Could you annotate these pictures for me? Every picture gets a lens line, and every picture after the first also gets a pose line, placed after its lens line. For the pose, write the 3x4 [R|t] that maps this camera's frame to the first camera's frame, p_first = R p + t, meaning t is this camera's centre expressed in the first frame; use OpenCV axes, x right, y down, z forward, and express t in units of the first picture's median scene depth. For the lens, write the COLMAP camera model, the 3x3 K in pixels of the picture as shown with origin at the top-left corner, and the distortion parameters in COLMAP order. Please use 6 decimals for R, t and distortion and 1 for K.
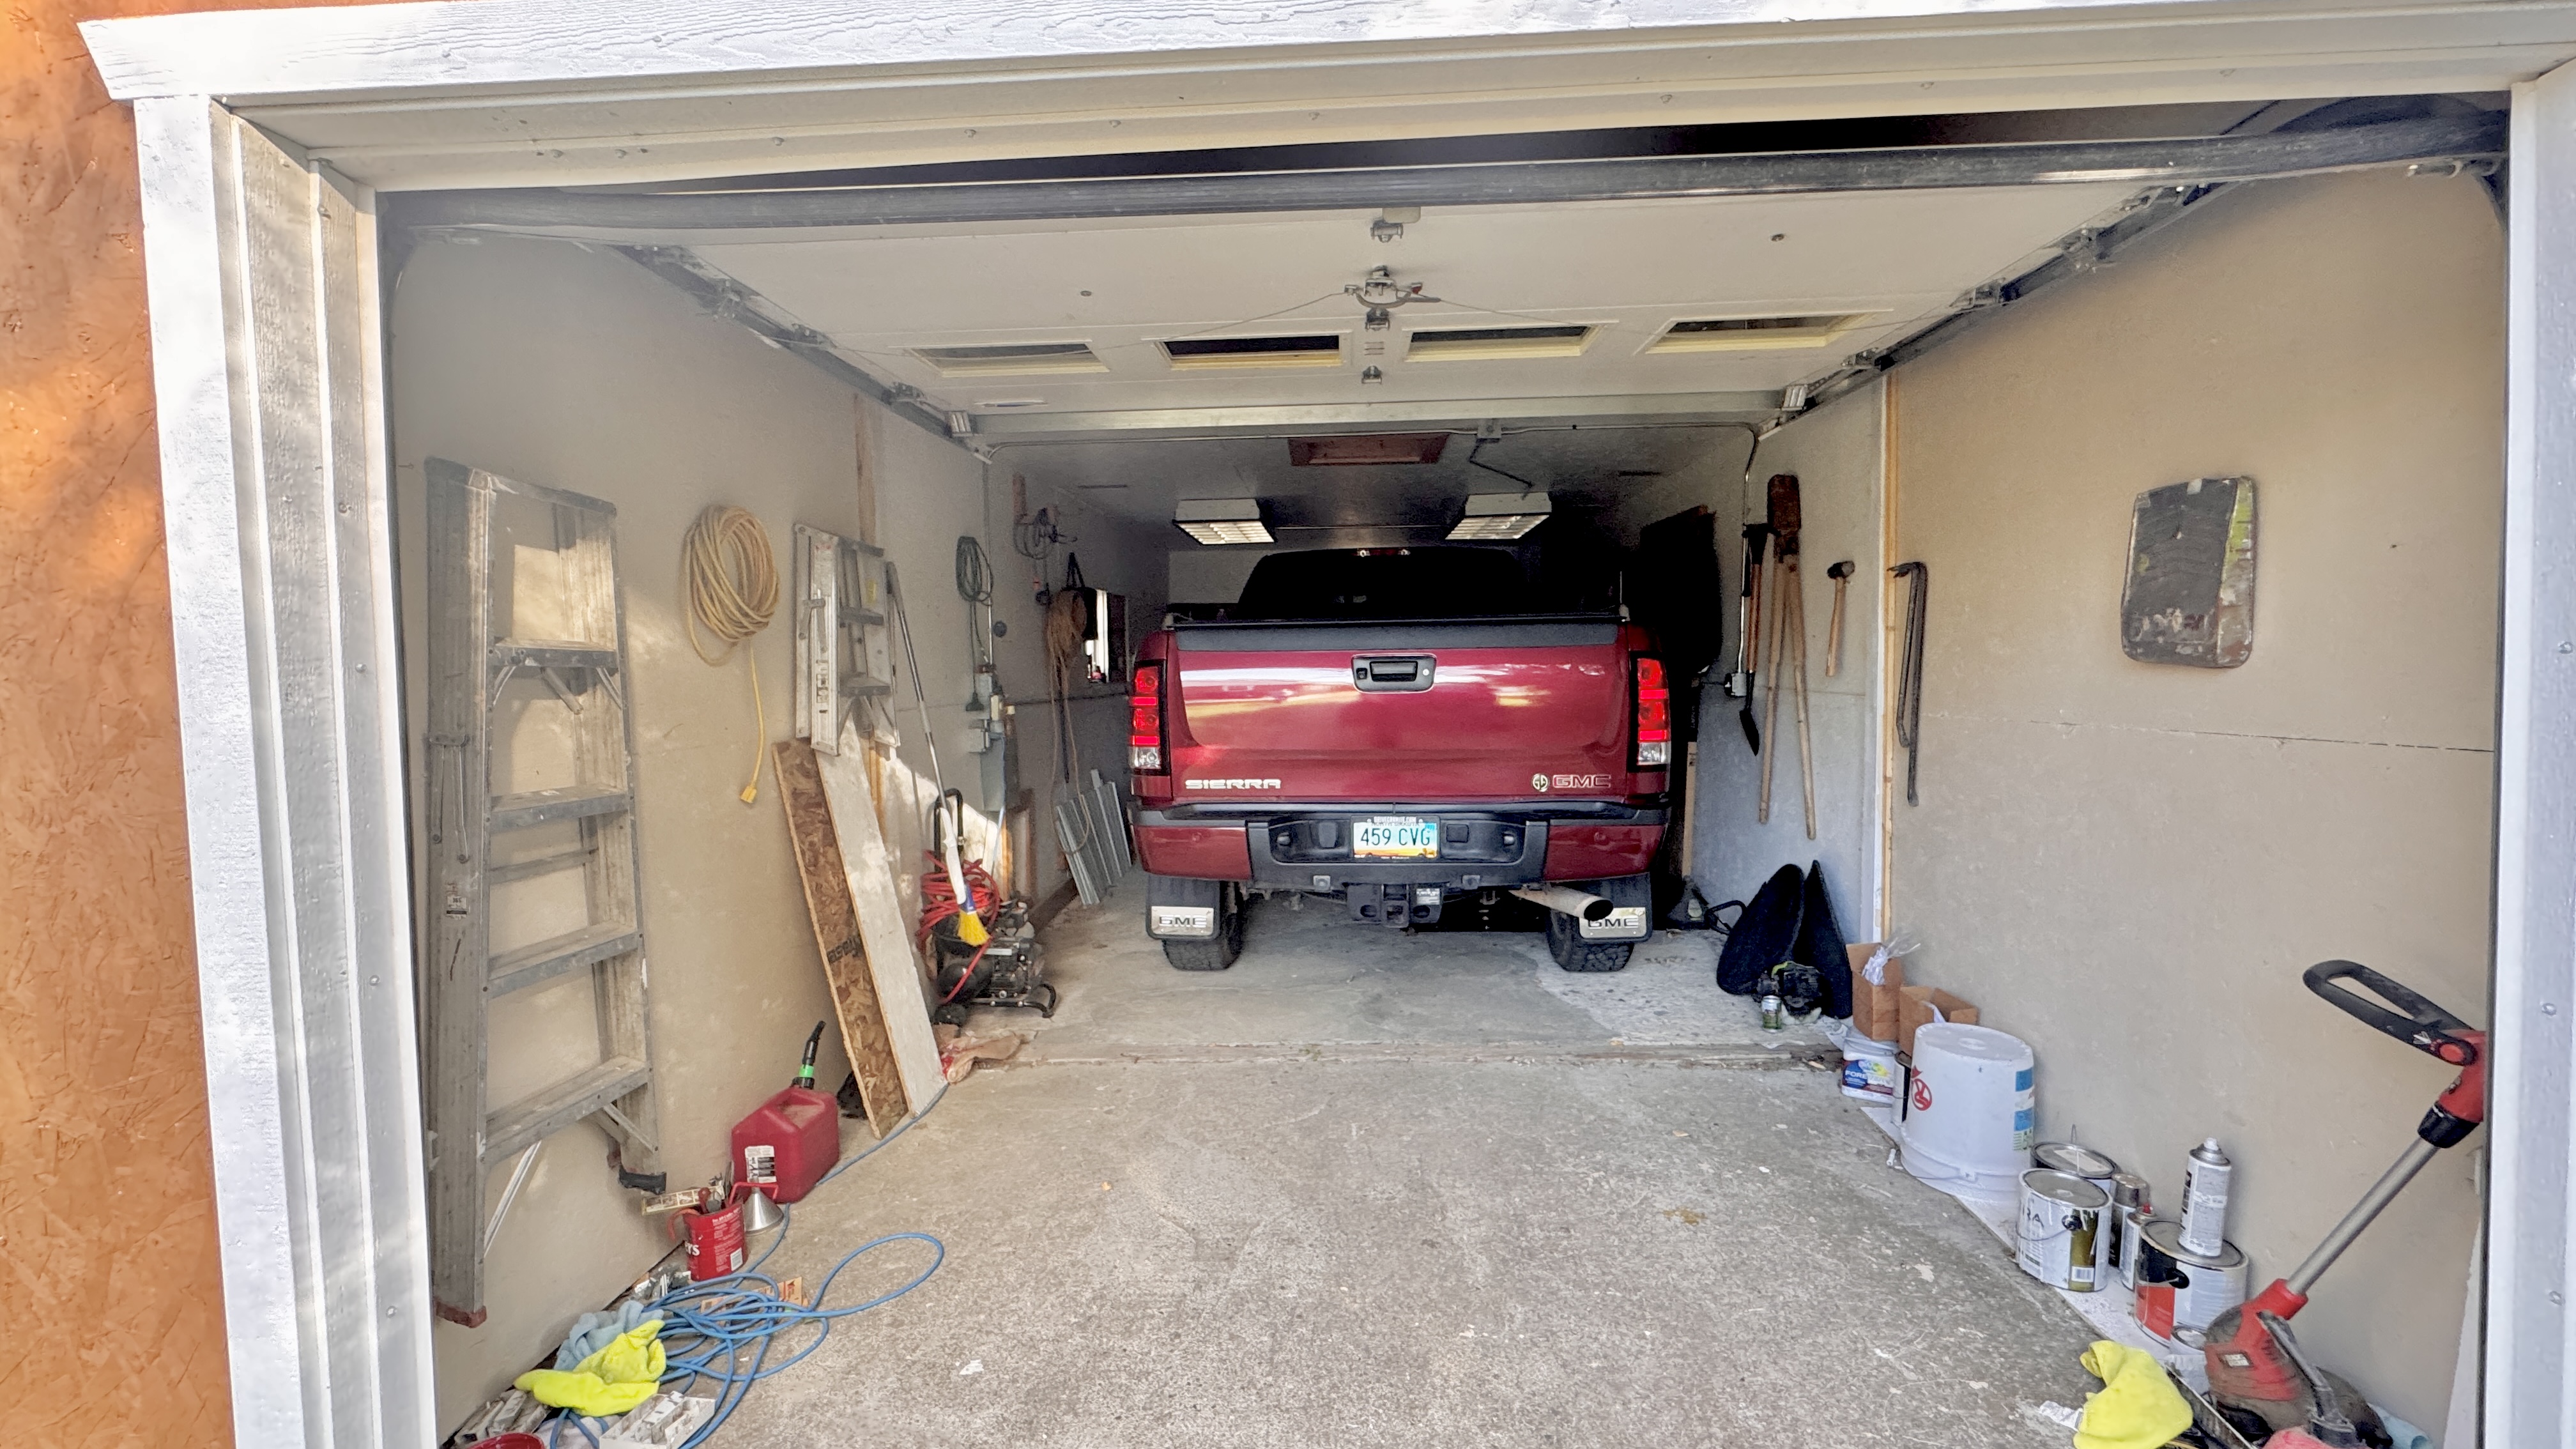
lens RADIAL K [[1030.9, 0, 1288.0], [0, 1030.9, 724.5], [0, 0, 1]] dist [0.001164, -0.000054]
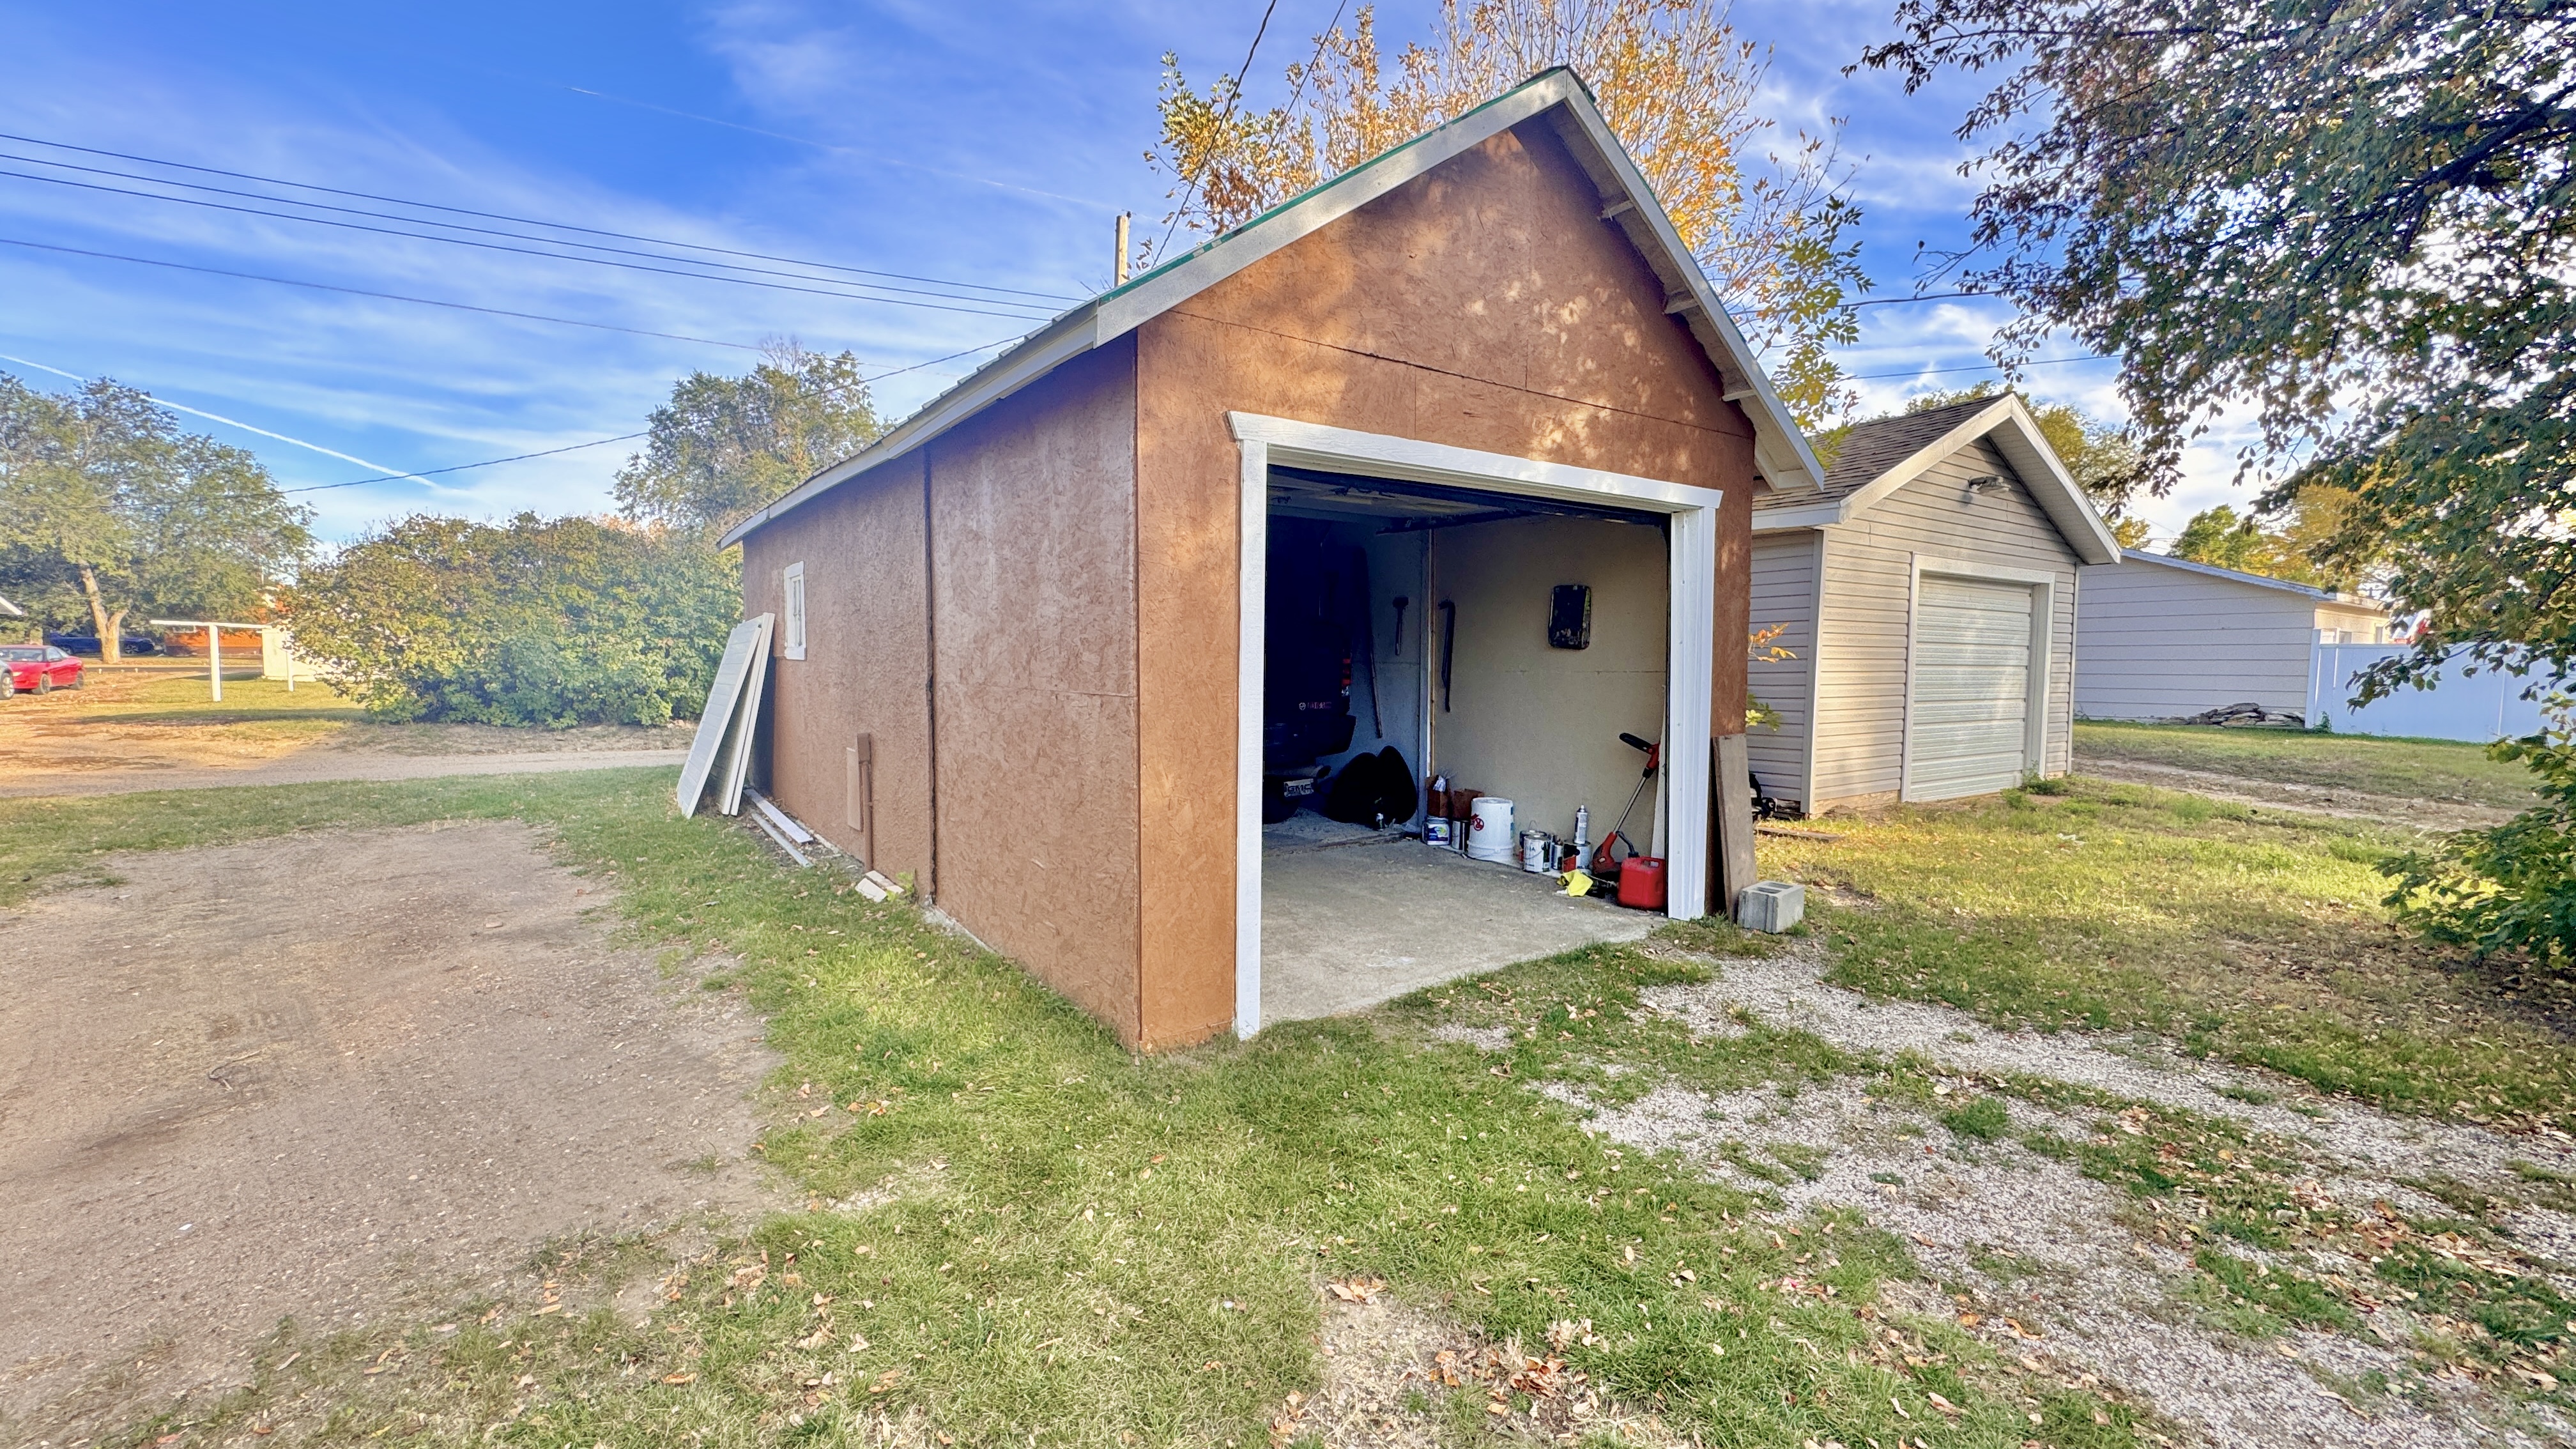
lens RADIAL K [[1030.9, 0, 1288.0], [0, 1030.9, 724.5], [0, 0, 1]] dist [0.001164, -0.000054]
pose [[0.775152, -0.026552, 0.631217, -1.153452], [0.020204, 0.999647, 0.017238, 0.066251], [-0.631452, -0.000609, 0.775415, -0.551314]]
